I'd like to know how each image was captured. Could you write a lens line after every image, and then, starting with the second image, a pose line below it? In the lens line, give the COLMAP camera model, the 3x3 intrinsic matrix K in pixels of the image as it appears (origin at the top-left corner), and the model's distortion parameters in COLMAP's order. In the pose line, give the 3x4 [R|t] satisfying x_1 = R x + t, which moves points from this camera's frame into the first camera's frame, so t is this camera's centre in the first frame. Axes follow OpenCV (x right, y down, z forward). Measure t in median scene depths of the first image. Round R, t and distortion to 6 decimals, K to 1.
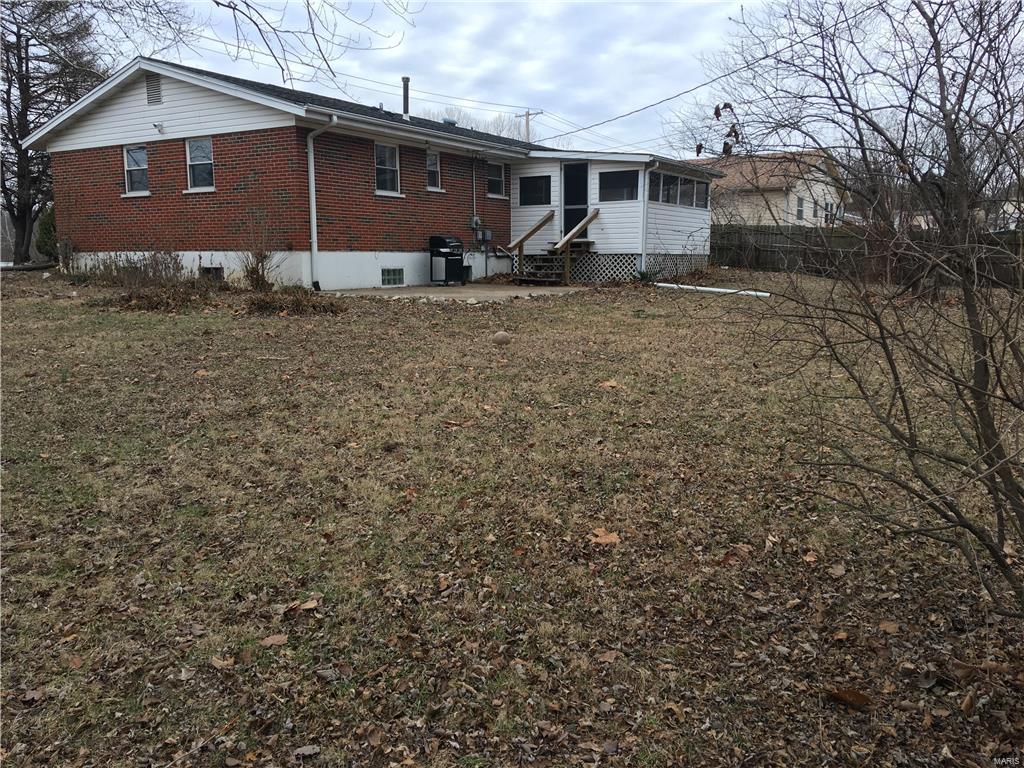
lens RADIAL K [[859.1, 0, 509.5], [0, 859.1, 382.1], [0, 0, 1]] dist [0.097213, -0.135431]
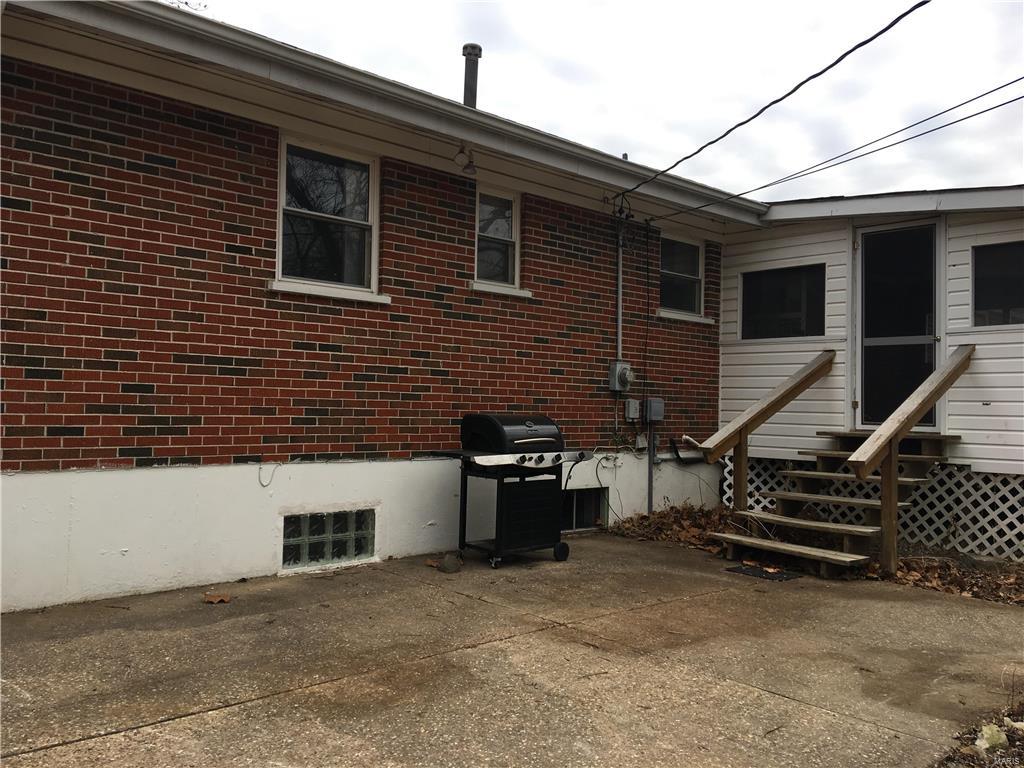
lens RADIAL K [[859.1, 0, 515.0], [0, 859.1, 379.2], [0, 0, 1]] dist [0.097213, -0.135431]
pose [[0.967294, 0.015888, -0.253160, 0.012657], [-0.061129, 0.983222, -0.171863, -0.114116], [0.246182, 0.181718, 0.952036, 0.615405]]
